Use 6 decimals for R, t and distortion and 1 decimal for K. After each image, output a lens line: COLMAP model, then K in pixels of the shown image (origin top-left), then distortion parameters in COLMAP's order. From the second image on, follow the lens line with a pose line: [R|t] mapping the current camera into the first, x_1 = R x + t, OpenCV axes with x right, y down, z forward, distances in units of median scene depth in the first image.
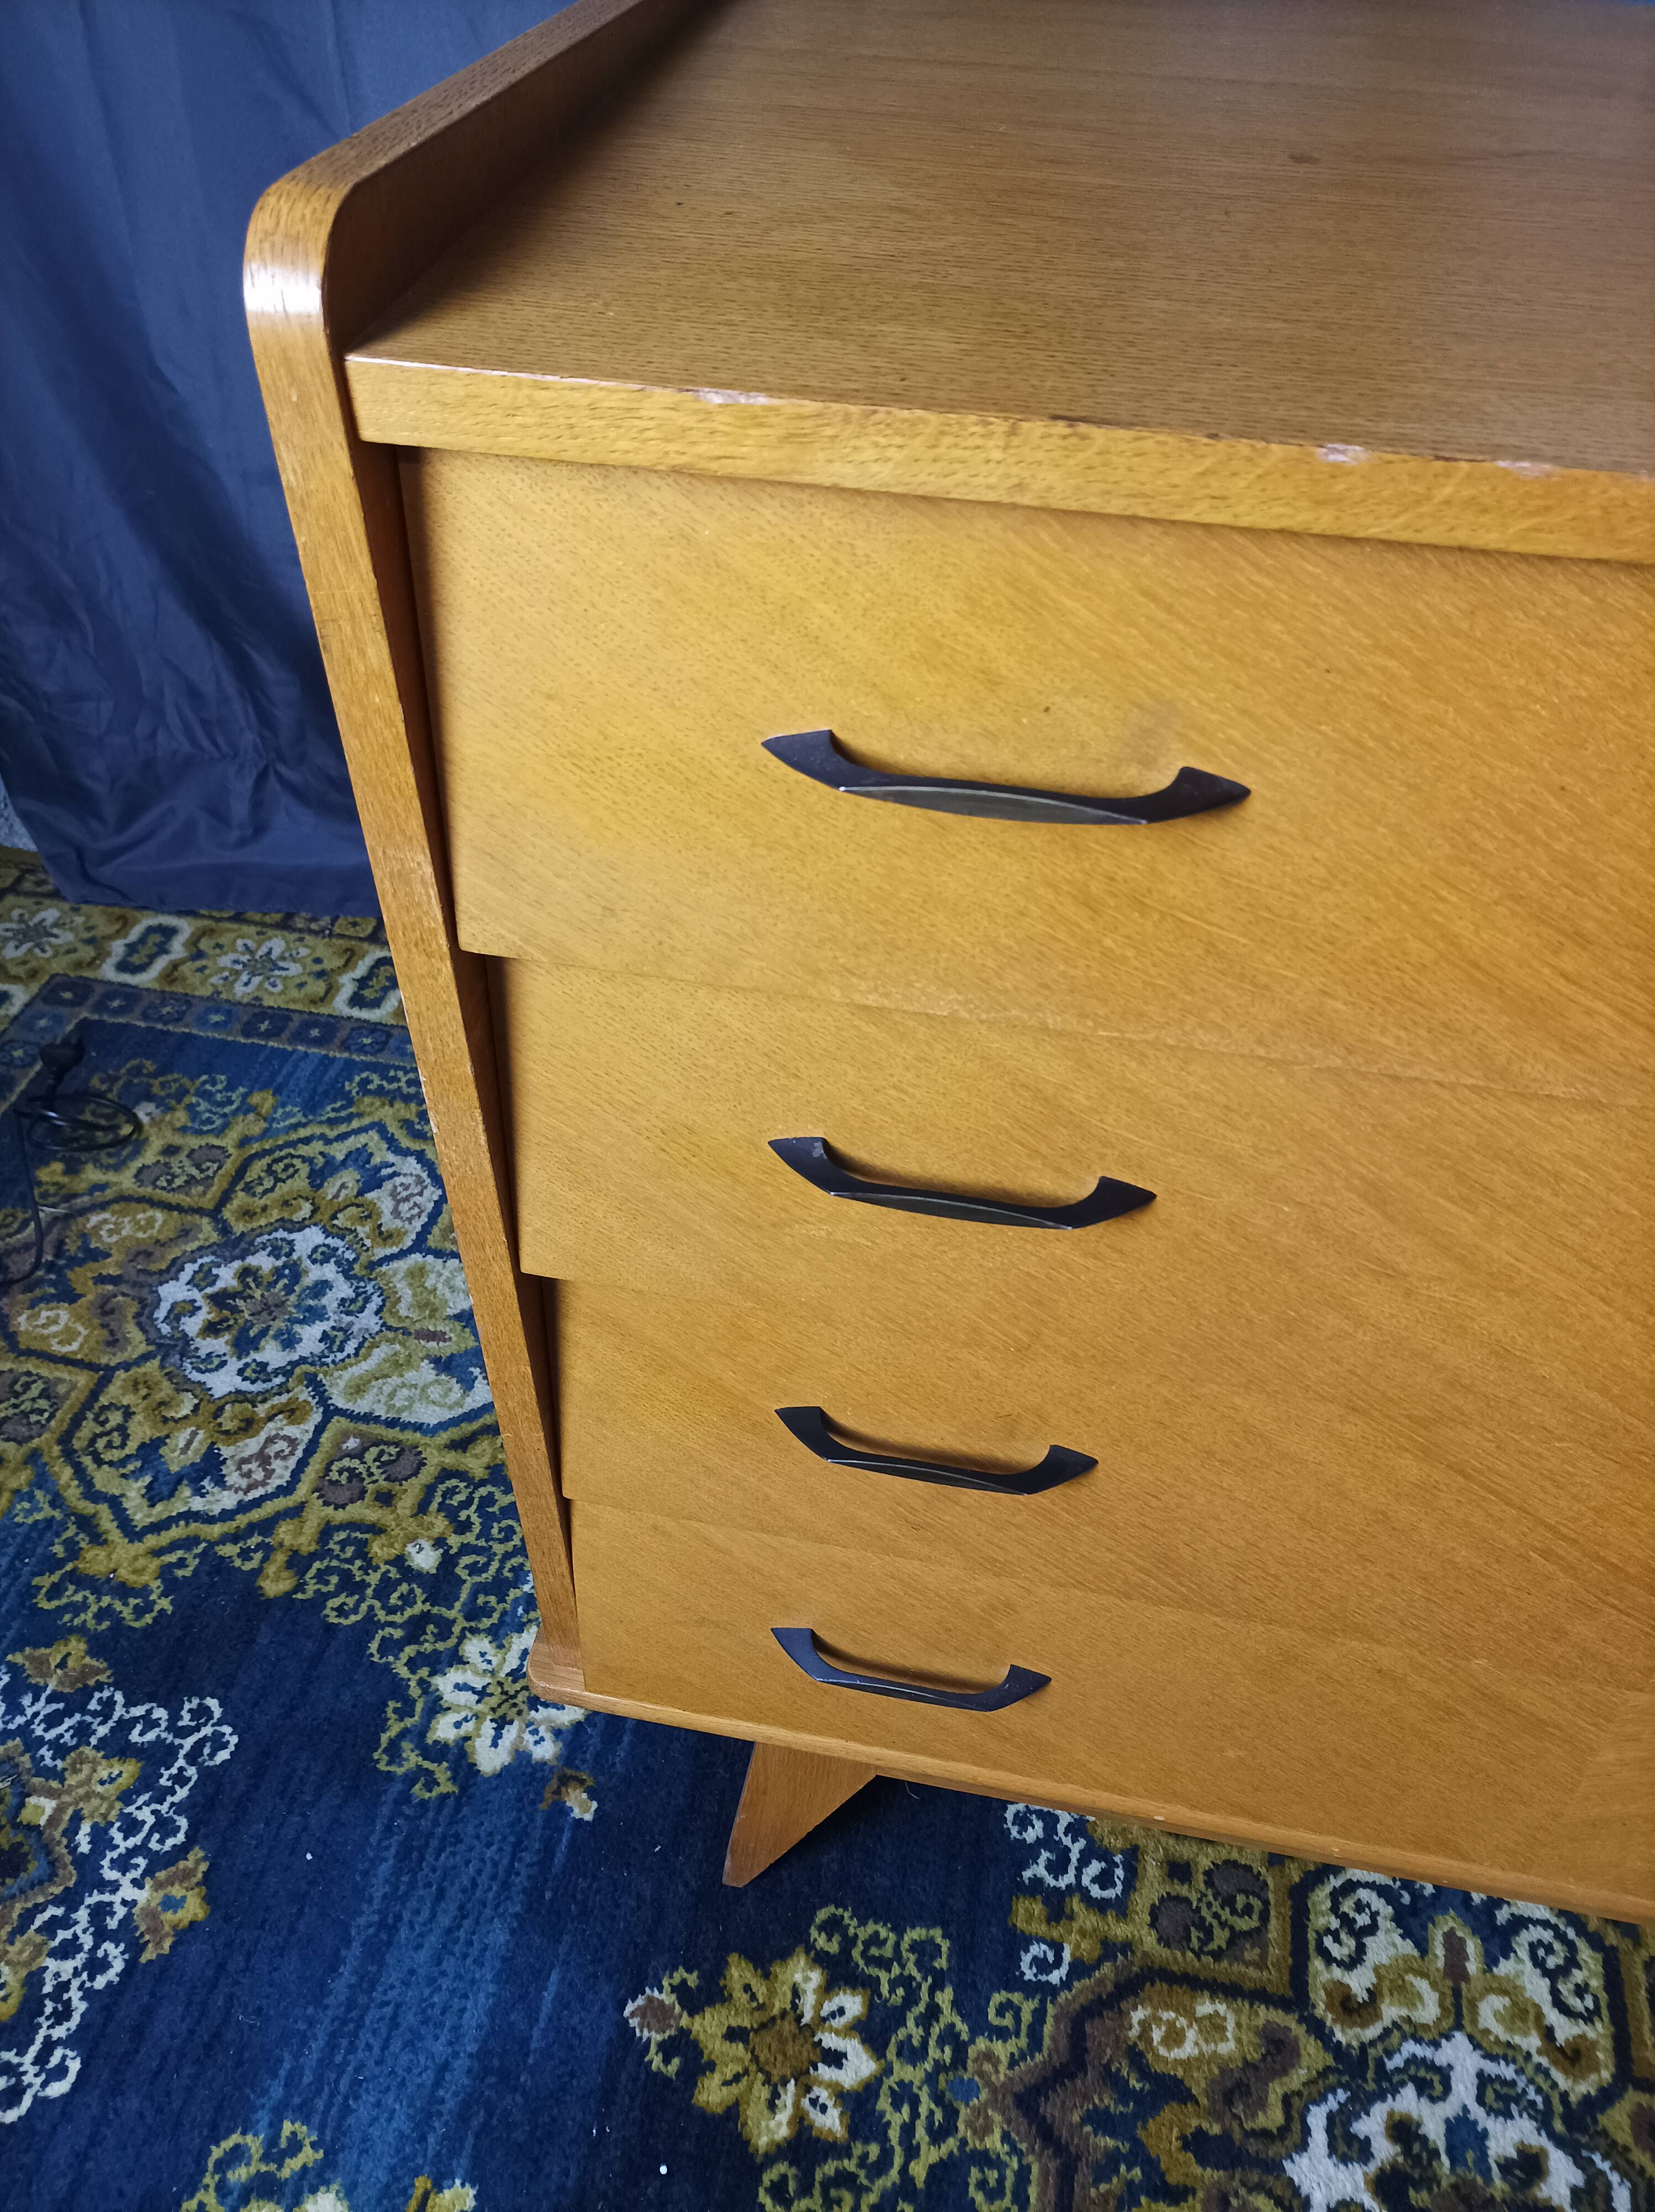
lens RADIAL K [[1646.6, 0, 822.9], [0, 1646.6, 1107.2], [0, 0, 1]] dist [0.024105, -0.013269]
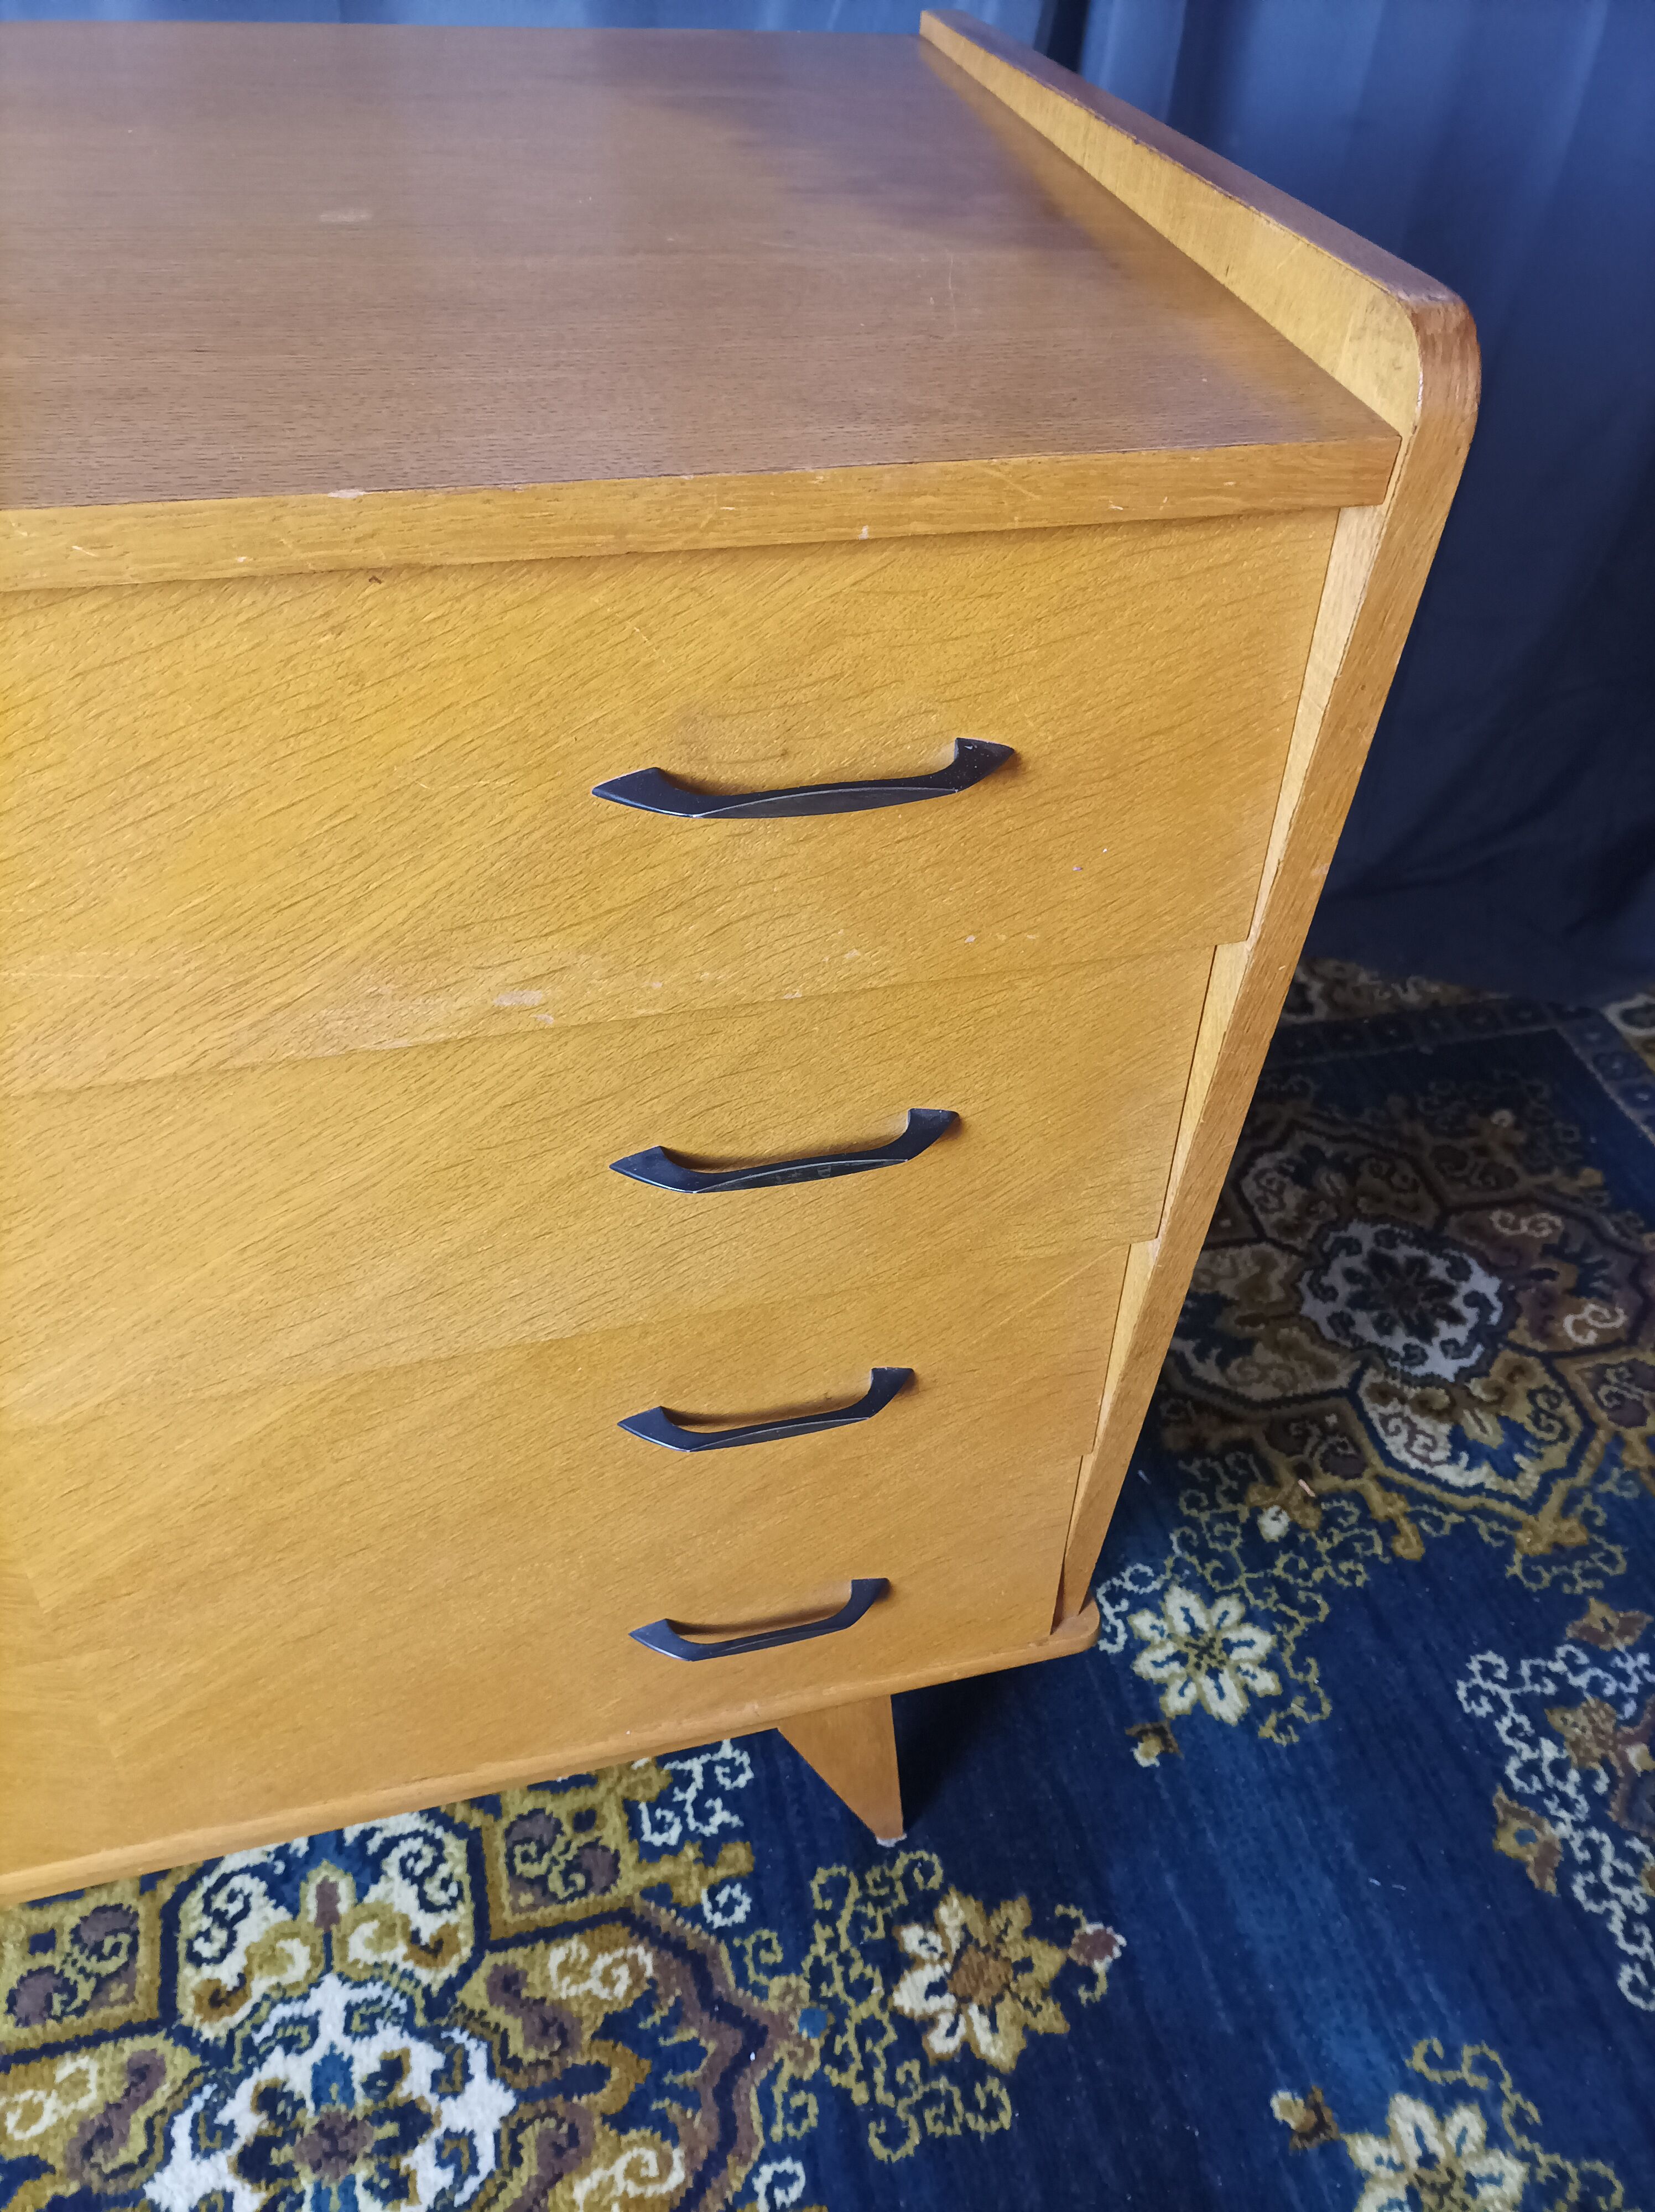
lens RADIAL K [[1652.8, 0, 830.1], [0, 1652.8, 1109.1], [0, 0, 1]] dist [0.021324, -0.010025]
pose [[0.900161, -0.270358, 0.341493, 0.450508], [0.268119, 0.961830, 0.054725, 0.065788], [-0.343253, 0.042300, 0.938290, -0.098530]]
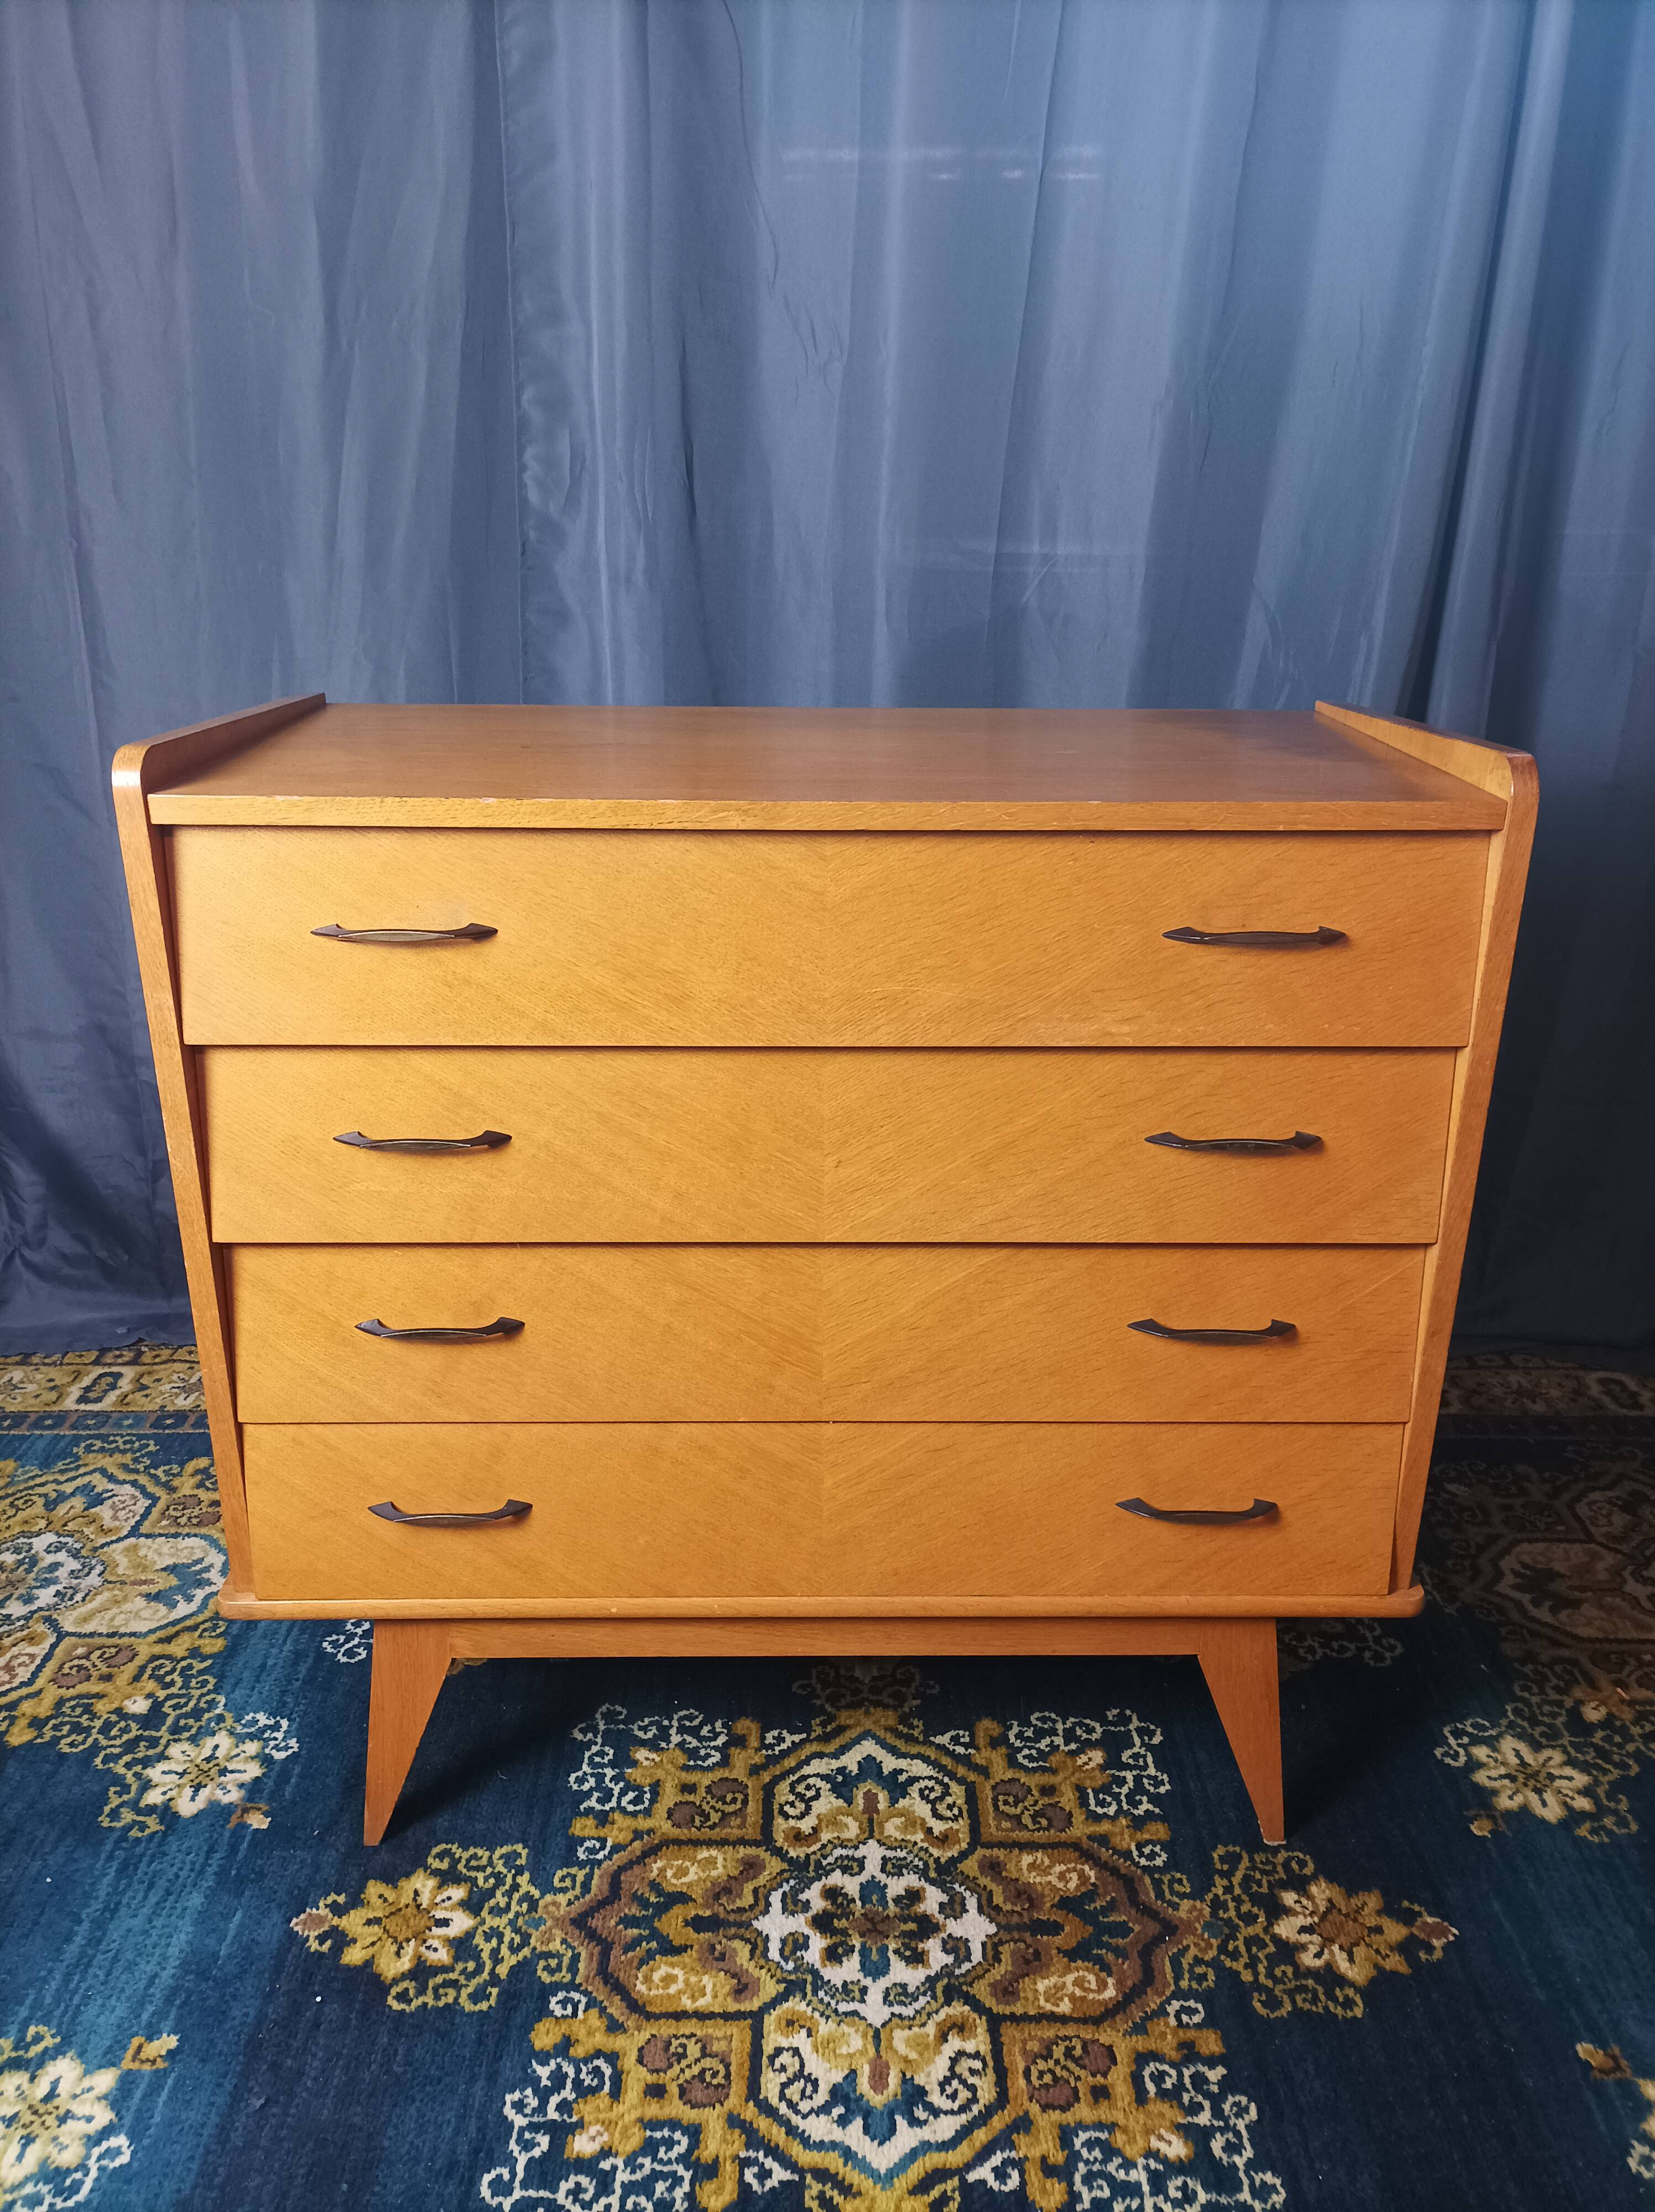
lens RADIAL K [[1646.6, 0, 829.4], [0, 1646.6, 1100.8], [0, 0, 1]] dist [0.024105, -0.013269]
pose [[0.979208, -0.075612, 0.188241, 0.113961], [0.144706, 0.910675, -0.386951, 0.515361], [-0.142169, 0.406145, 0.902682, -0.606711]]
